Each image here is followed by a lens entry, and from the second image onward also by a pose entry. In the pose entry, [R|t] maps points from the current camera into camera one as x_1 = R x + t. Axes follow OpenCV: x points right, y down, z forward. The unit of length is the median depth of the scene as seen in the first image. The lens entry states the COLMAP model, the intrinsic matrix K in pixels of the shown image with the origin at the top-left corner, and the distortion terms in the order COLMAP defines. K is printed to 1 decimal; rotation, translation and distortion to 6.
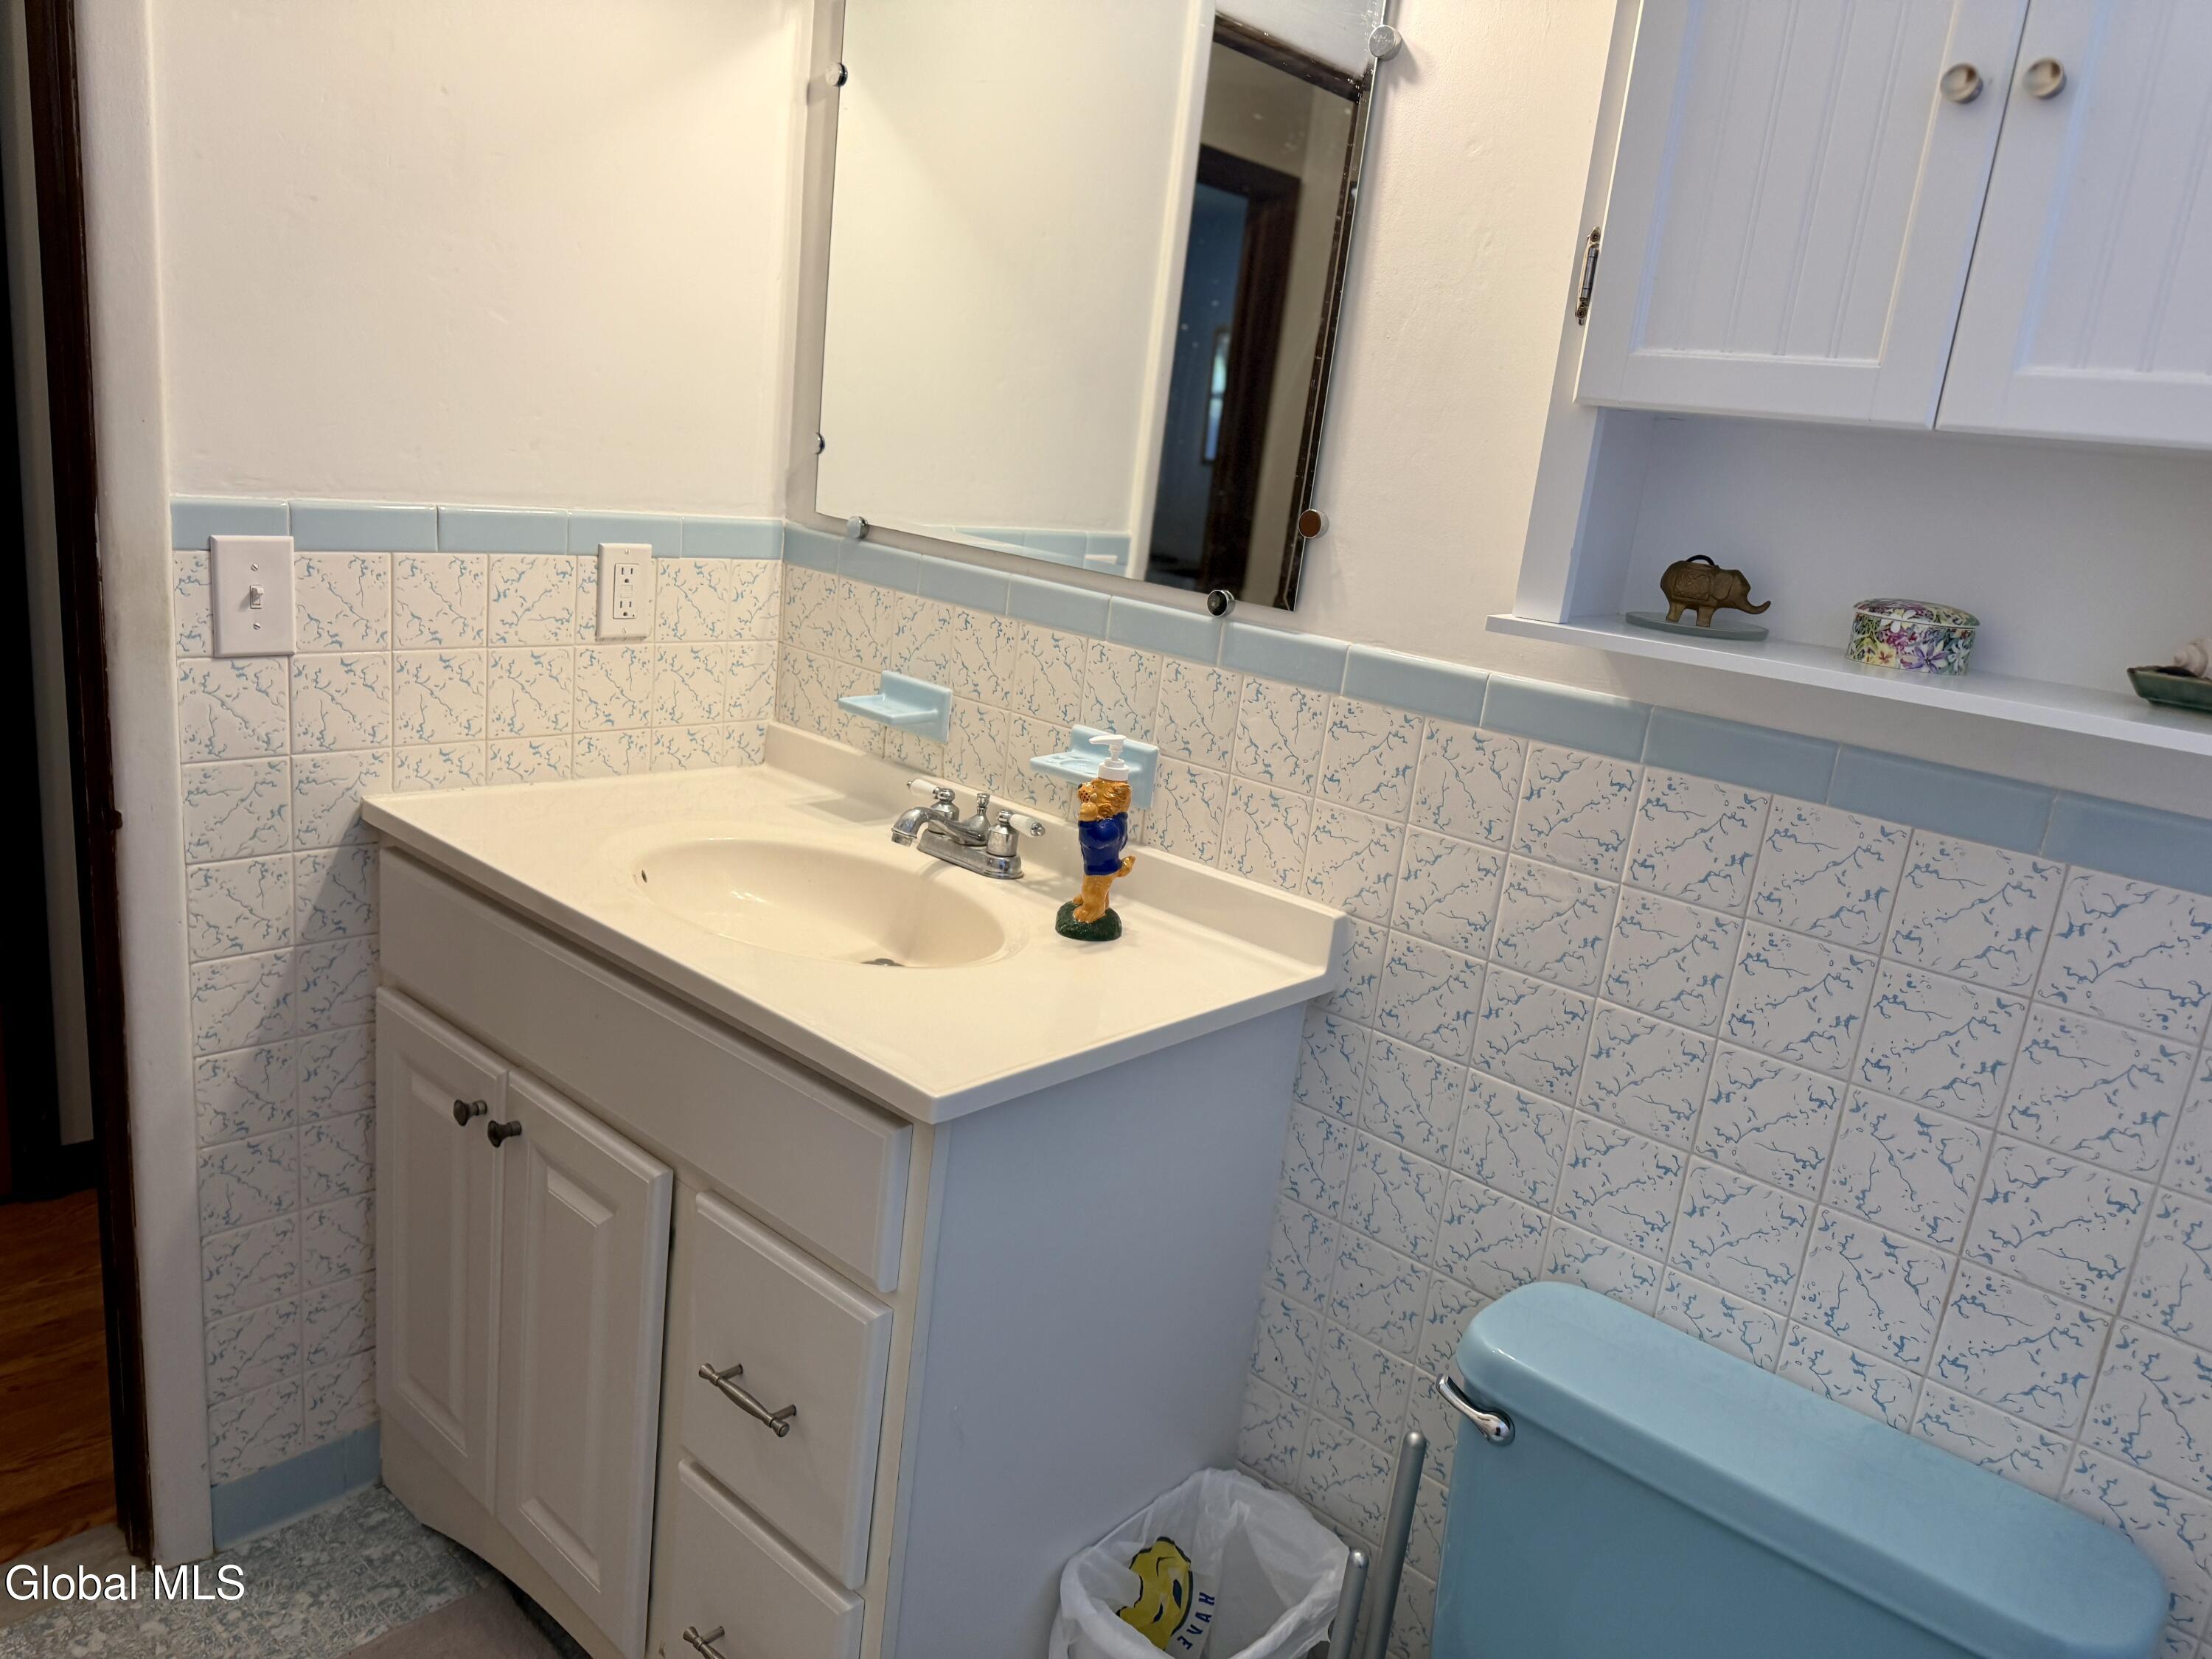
lens RADIAL K [[1571.6, 0, 1106.0], [0, 1571.6, 829.5], [0, 0, 1]] dist [0.153891, -0.156783]
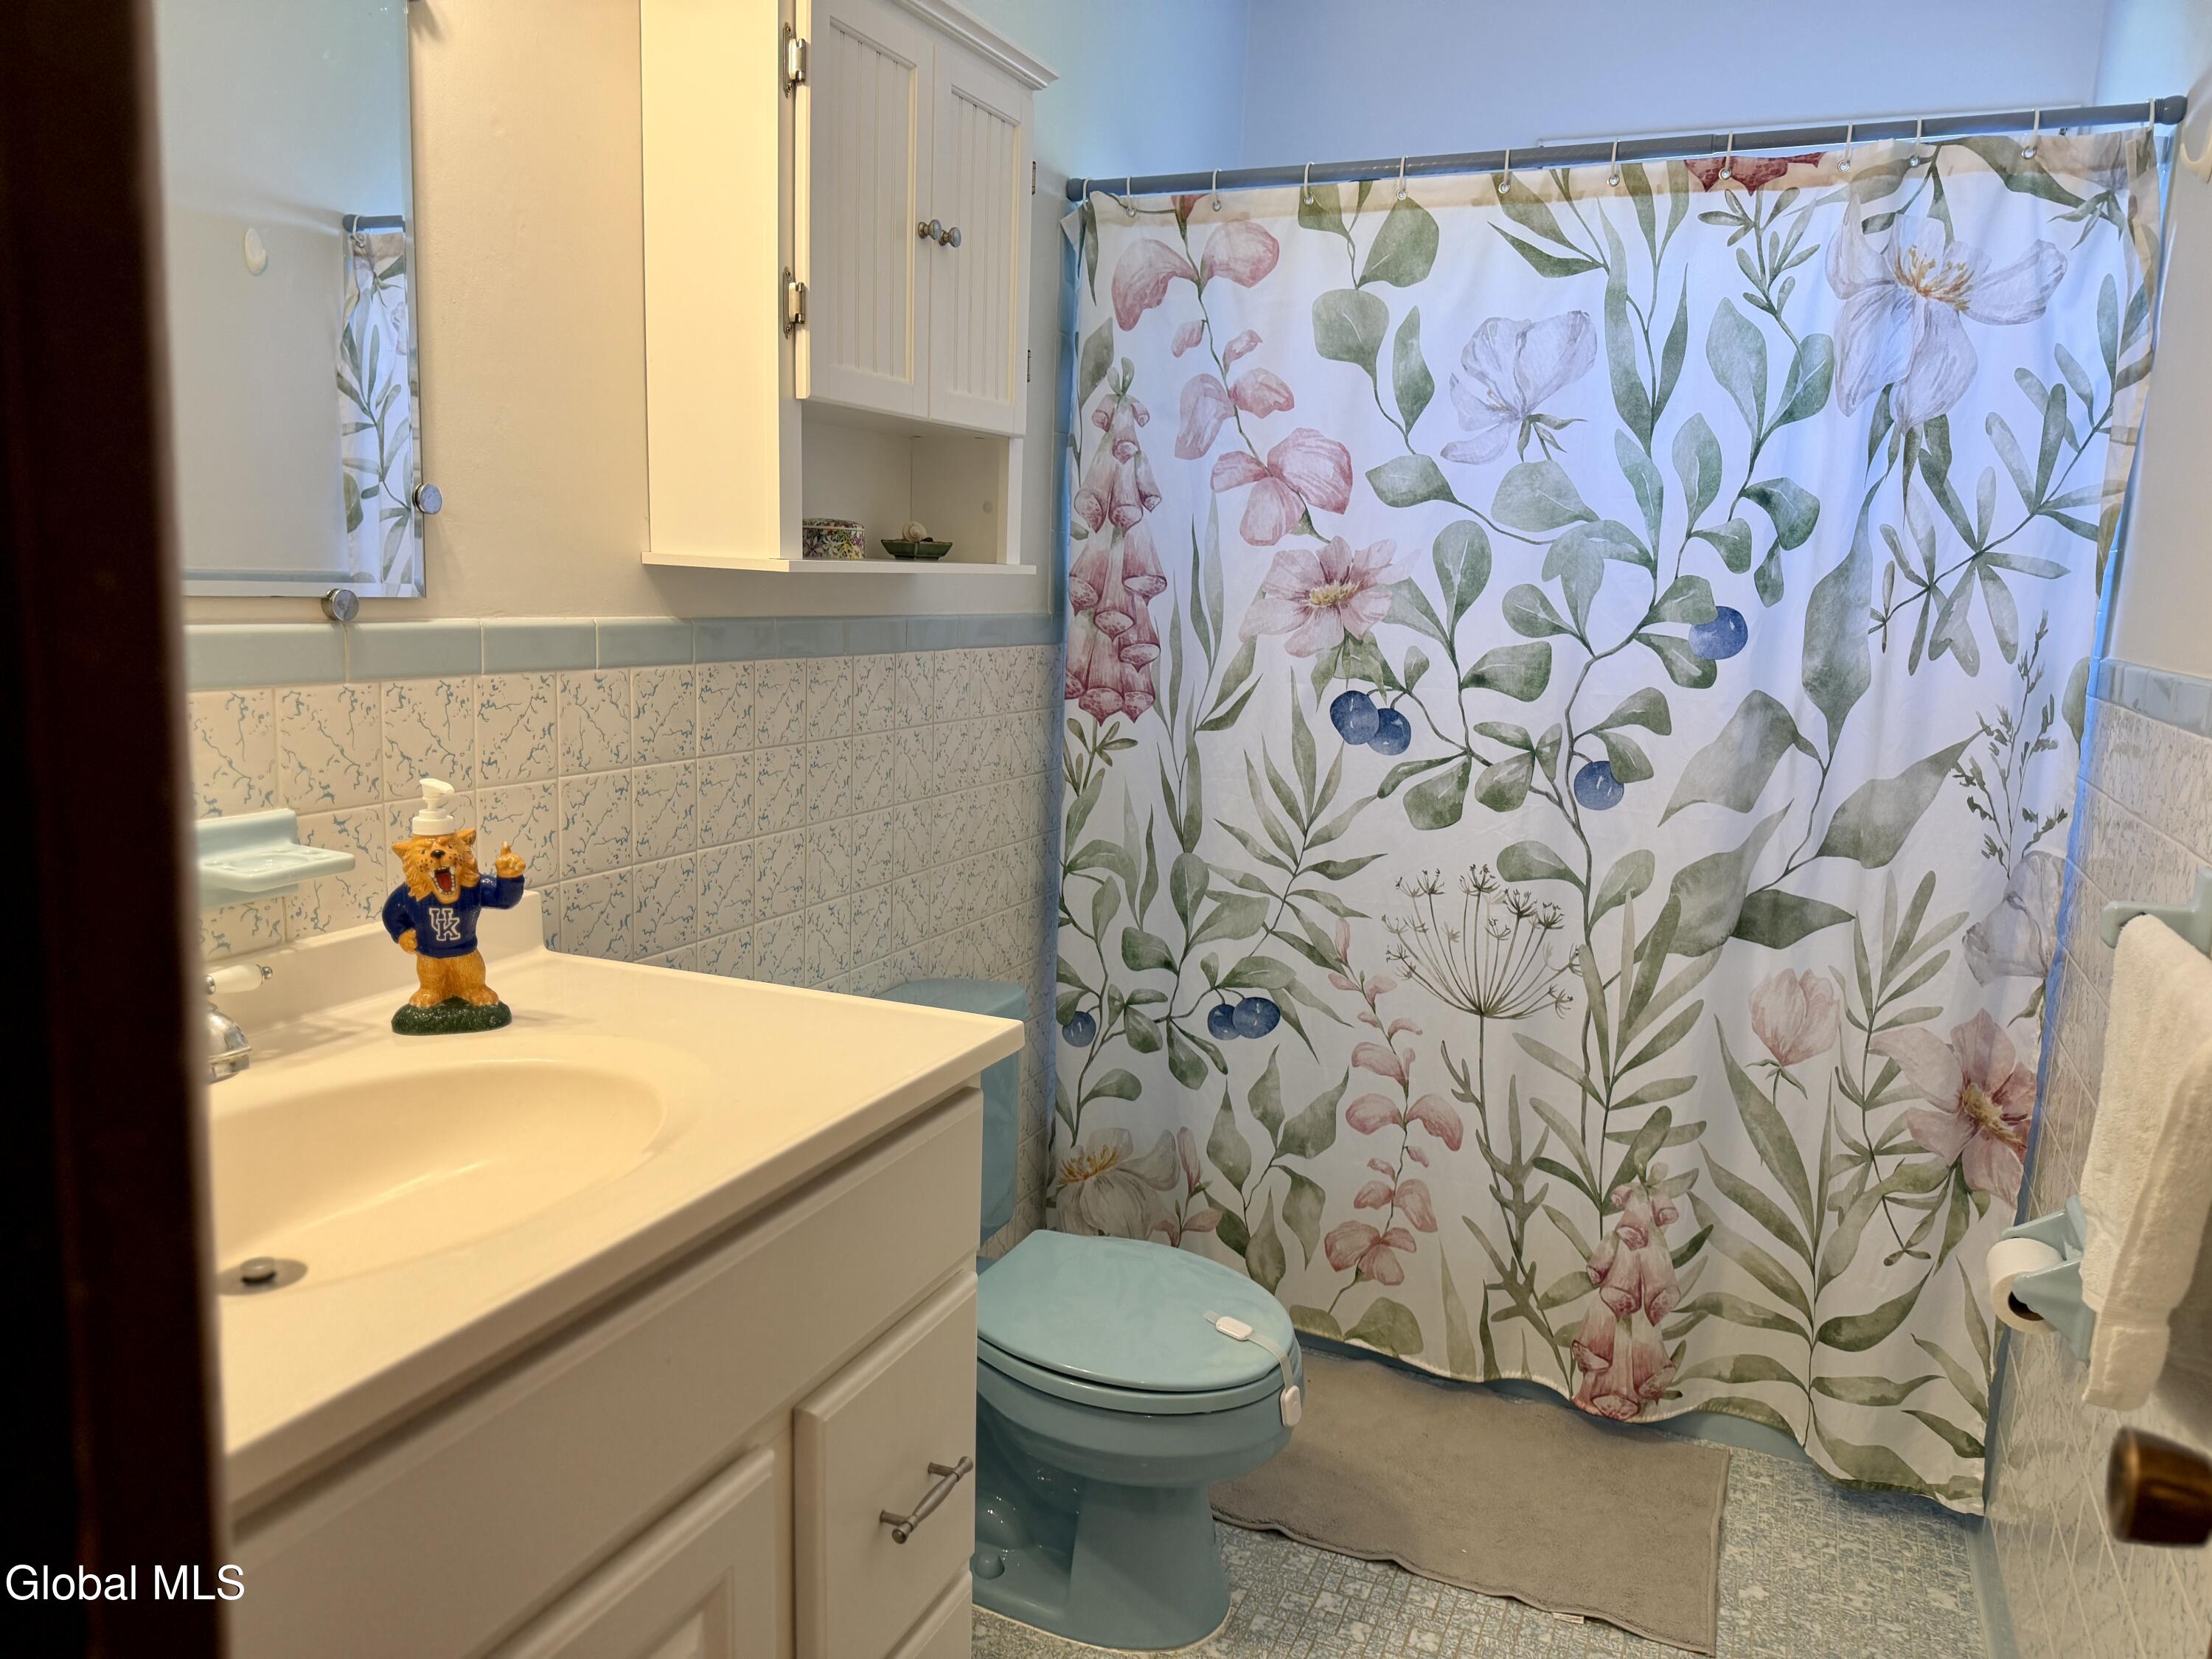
lens RADIAL K [[1571.6, 0, 1106.0], [0, 1571.6, 829.5], [0, 0, 1]] dist [0.153891, -0.156783]
pose [[-0.284829, -0.279341, 0.916974, -0.949993], [0.174534, 0.925495, 0.336150, -0.281336], [-0.942555, 0.255789, -0.214853, 0.953648]]
